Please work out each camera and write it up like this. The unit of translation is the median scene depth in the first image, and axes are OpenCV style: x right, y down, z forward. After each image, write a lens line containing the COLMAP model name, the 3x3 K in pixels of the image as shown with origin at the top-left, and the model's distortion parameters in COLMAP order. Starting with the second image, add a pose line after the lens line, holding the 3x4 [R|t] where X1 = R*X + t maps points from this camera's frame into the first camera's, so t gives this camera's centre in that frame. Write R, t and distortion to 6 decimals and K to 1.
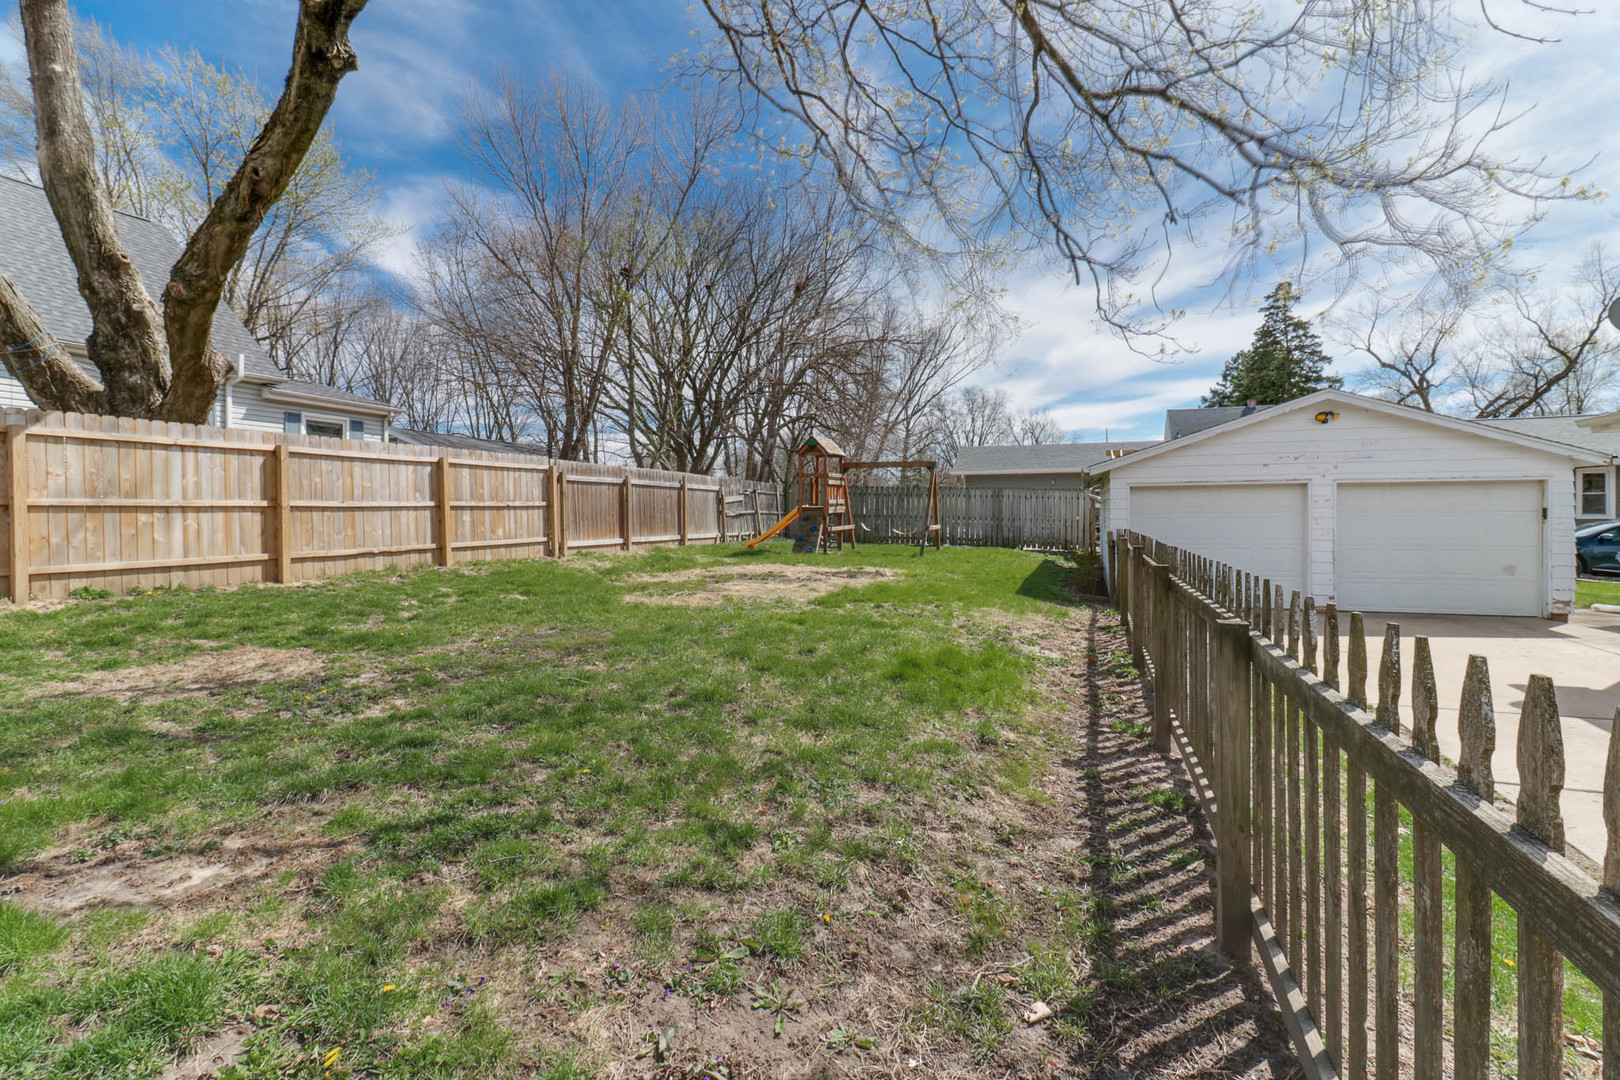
lens RADIAL K [[762.5, 0, 817.7], [0, 762.5, 514.5], [0, 0, 1]] dist [0.002608, 0.000154]
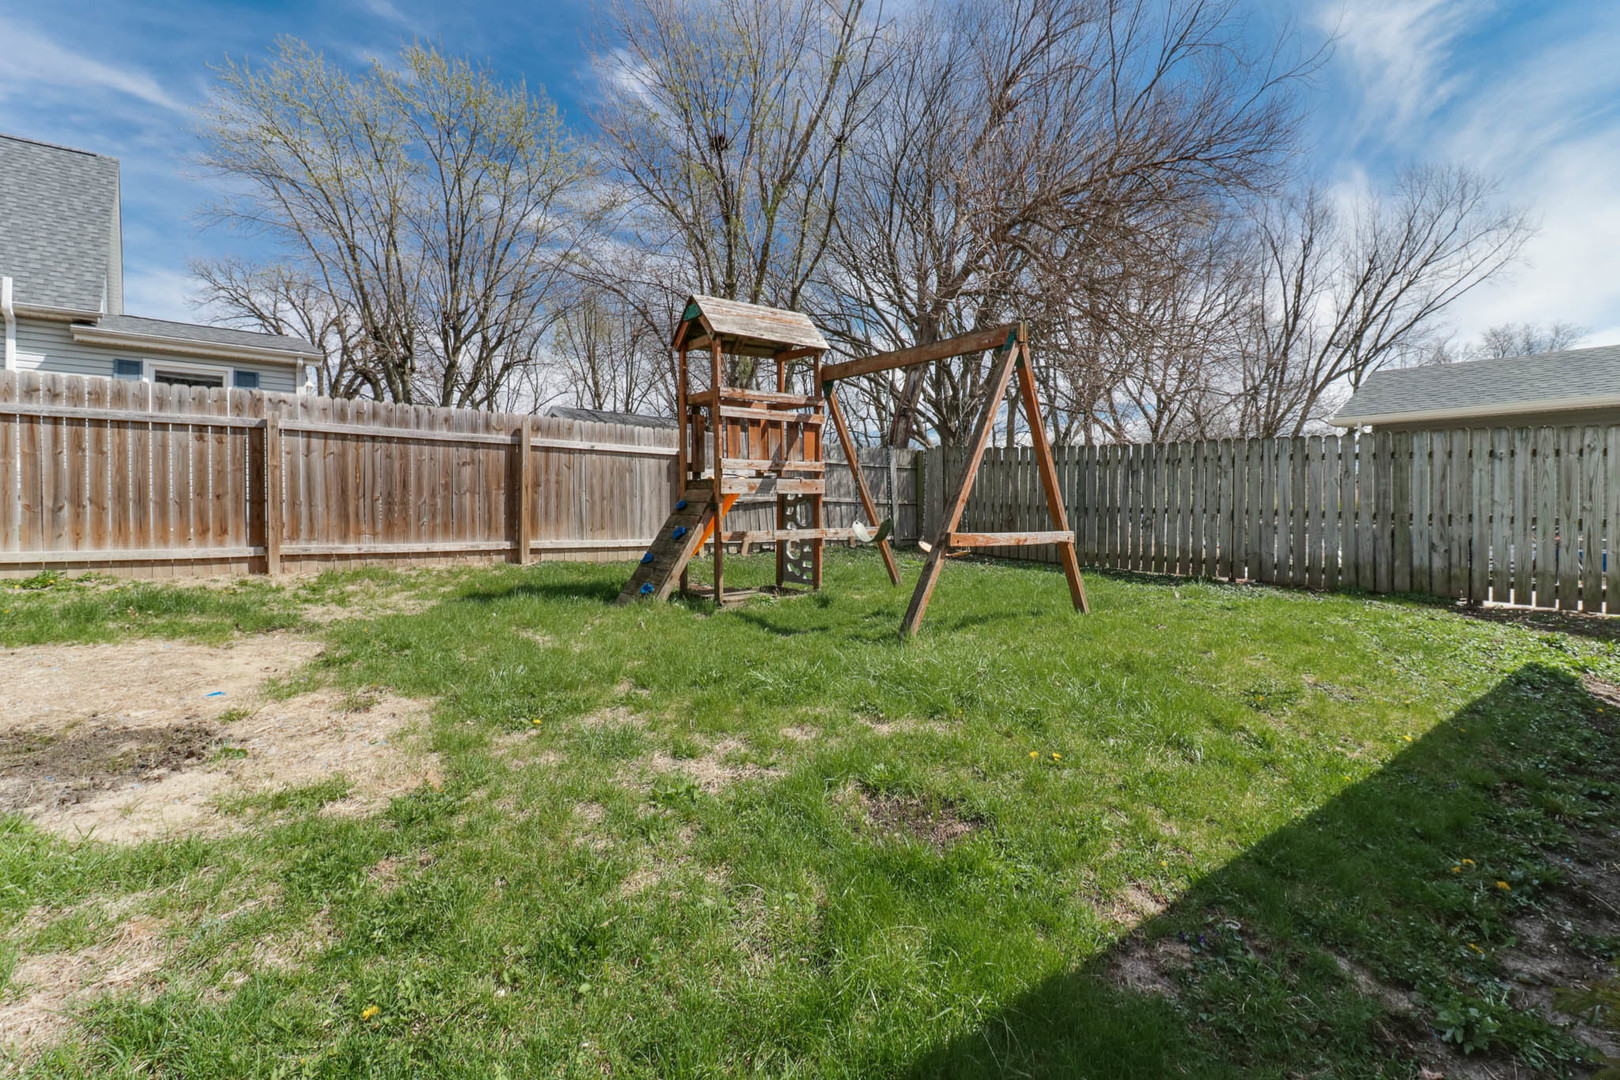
lens RADIAL K [[751.7, 0, 810.0], [0, 751.7, 540.0], [0, 0, 1]] dist [-0.000646, -0.000134]
pose [[0.836477, 0.028959, -0.547236, 0.237844], [-0.012899, 0.999367, 0.033169, 0.007212], [0.547850, -0.020686, 0.836321, 0.662726]]
